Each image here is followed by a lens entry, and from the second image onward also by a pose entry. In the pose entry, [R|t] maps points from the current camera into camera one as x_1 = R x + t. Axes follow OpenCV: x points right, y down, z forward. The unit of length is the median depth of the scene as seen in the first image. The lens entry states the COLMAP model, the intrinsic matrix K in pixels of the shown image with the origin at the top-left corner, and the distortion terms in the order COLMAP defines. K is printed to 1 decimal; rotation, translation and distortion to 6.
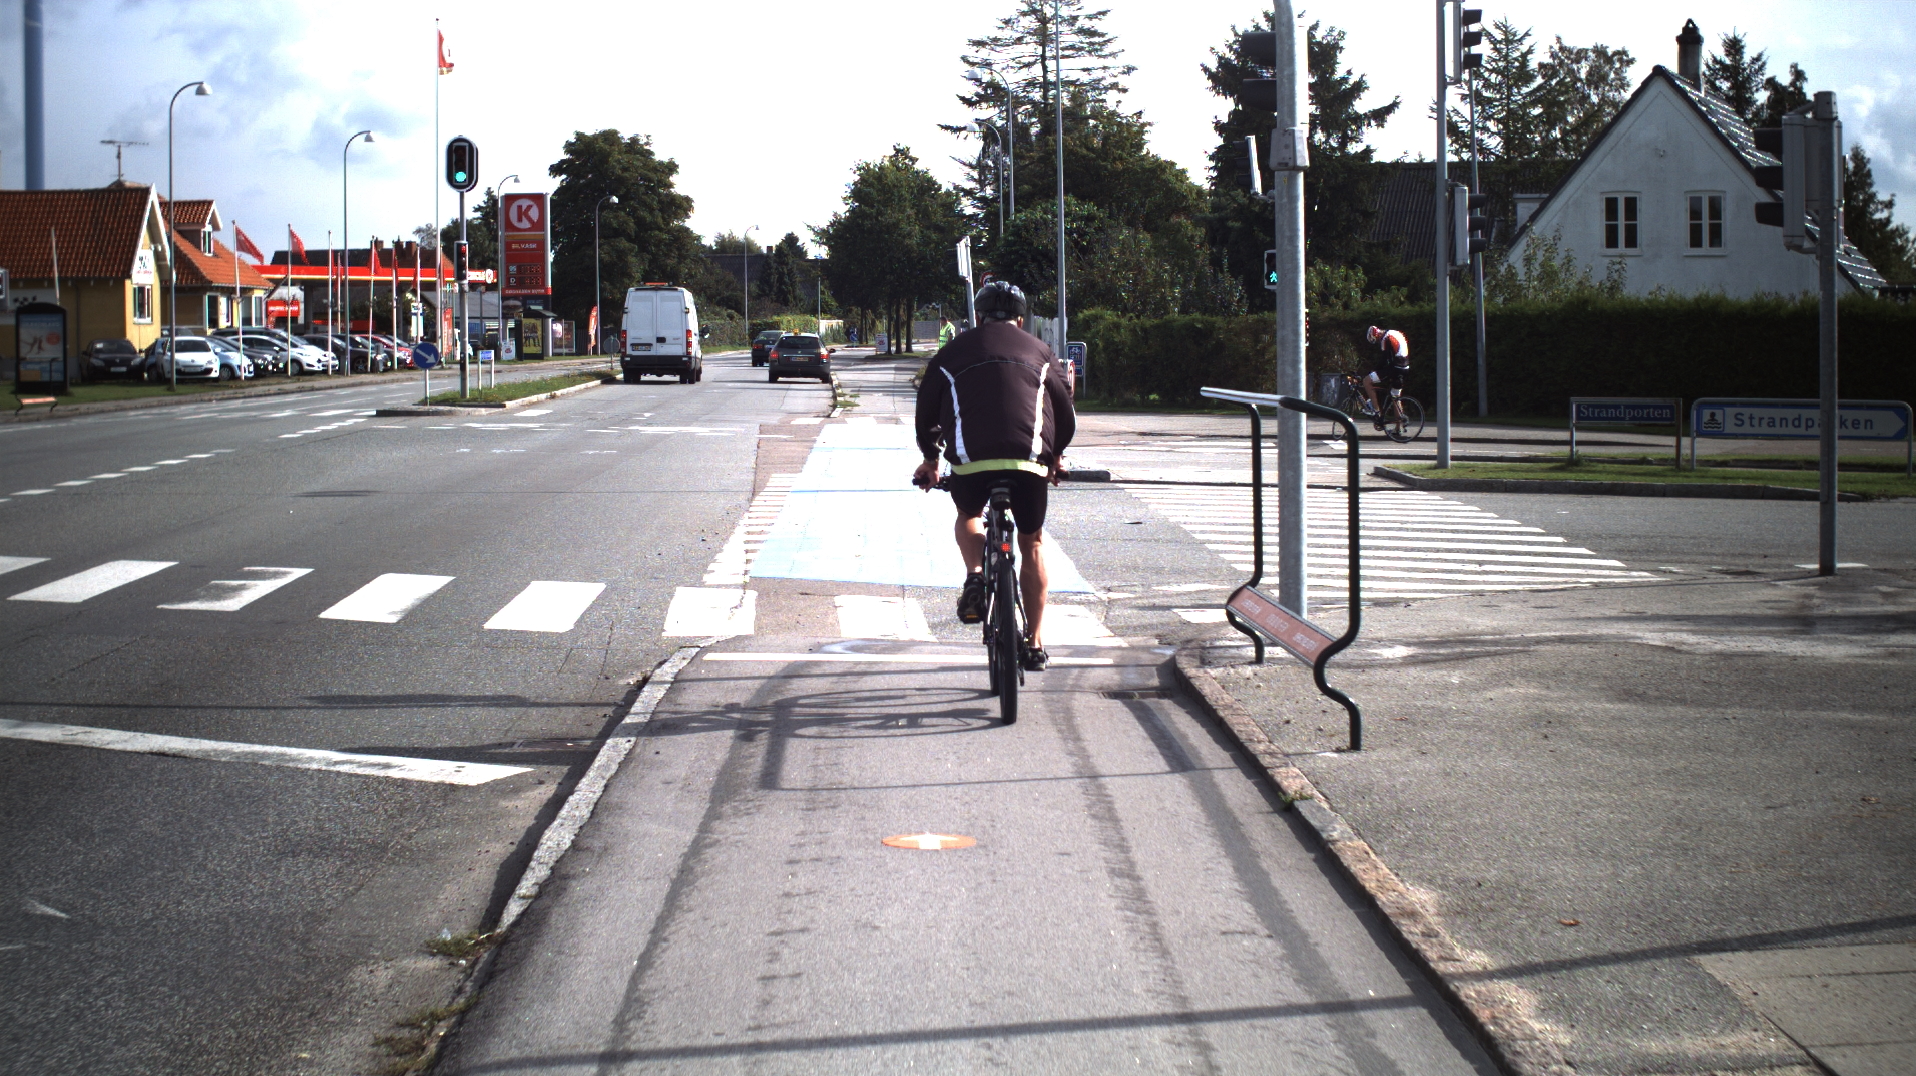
lens RADIAL K [[3412.3, 0, 958.0], [0, 3412.3, 538.0], [0, 0, 1]] dist [-0.247538, -0.042321]
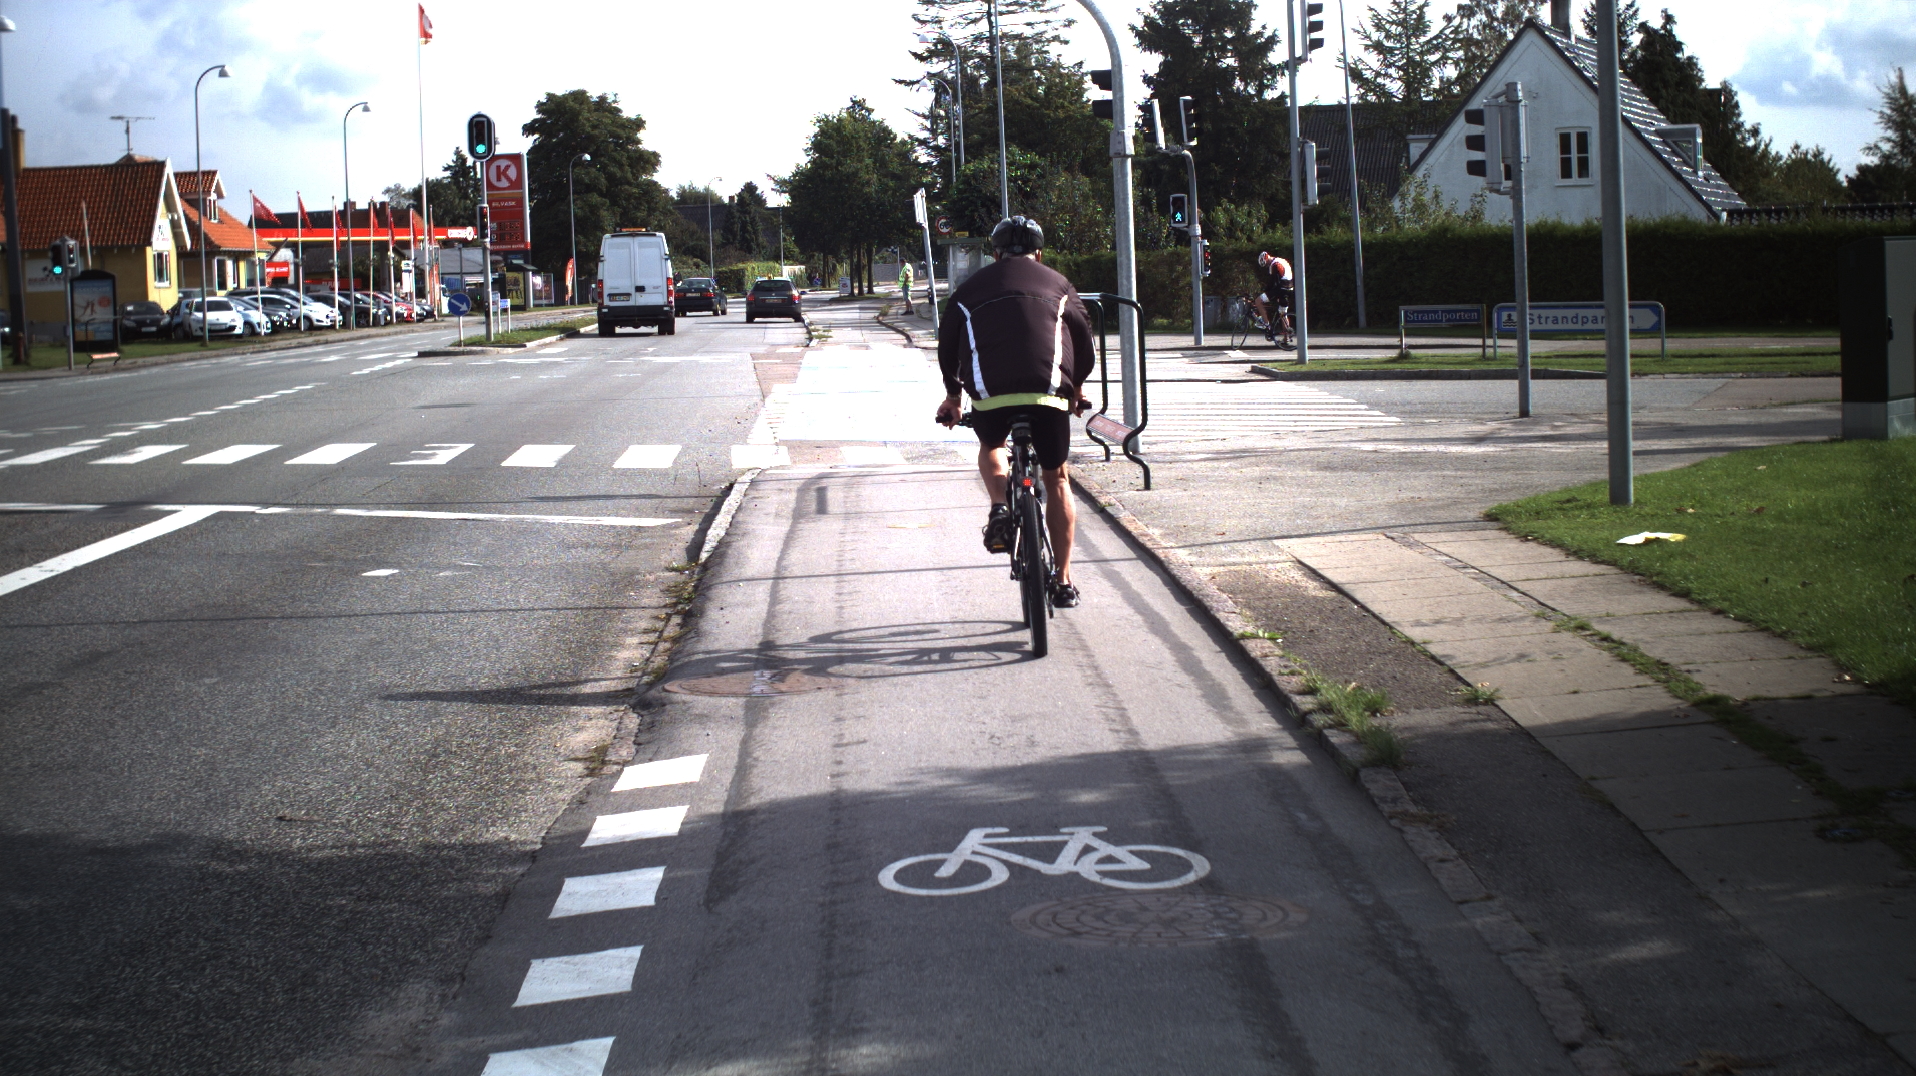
lens RADIAL K [[3412.3, 0, 958.0], [0, 3412.3, 538.0], [0, 0, 1]] dist [-0.247538, -0.042321]
pose [[0.999523, -0.029241, 0.009980, -0.000133], [0.029068, 0.999432, 0.017066, 0.006087], [-0.010473, -0.016767, 0.999805, -0.088459]]
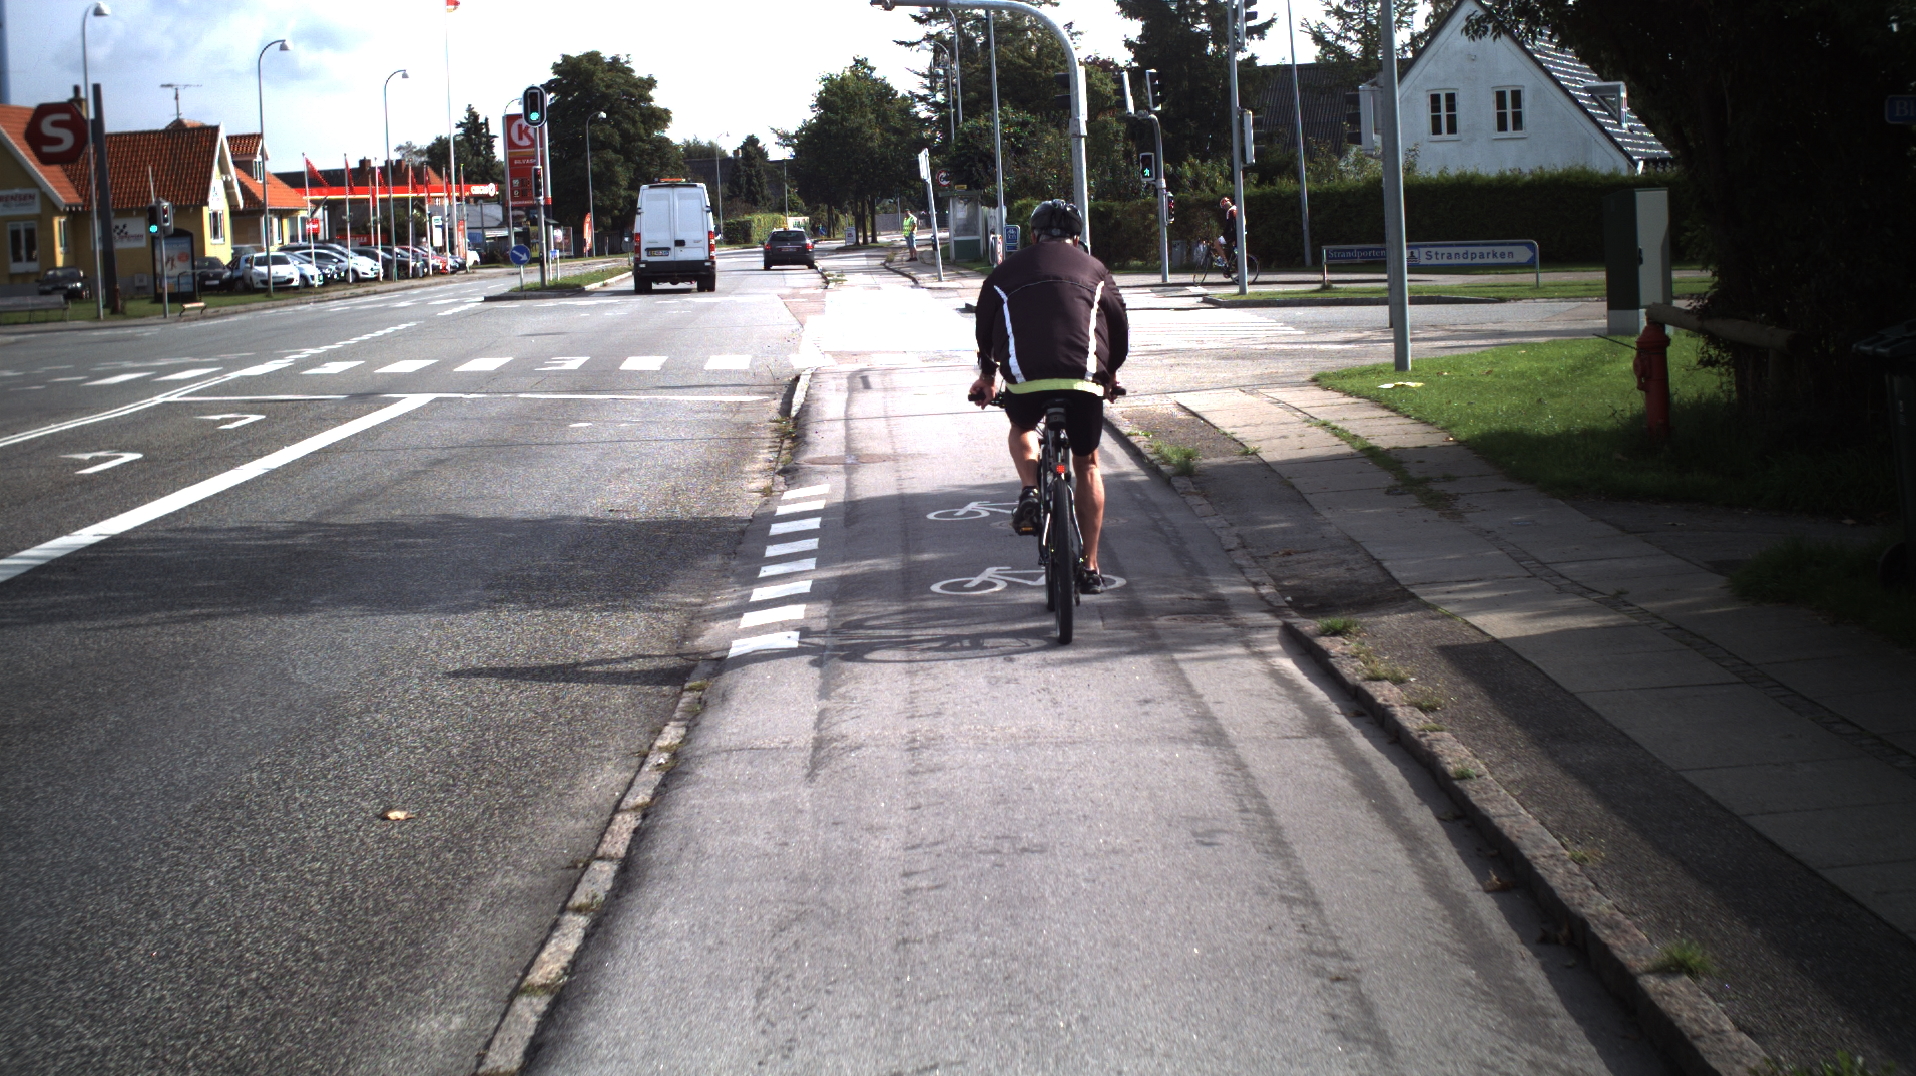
lens RADIAL K [[3412.3, 0, 958.0], [0, 3412.3, 538.0], [0, 0, 1]] dist [-0.247538, -0.042321]
pose [[0.999153, -0.040182, 0.008925, -0.001465], [0.039878, 0.998694, 0.031934, 0.011350], [-0.010197, -0.031551, 0.999450, -0.176836]]
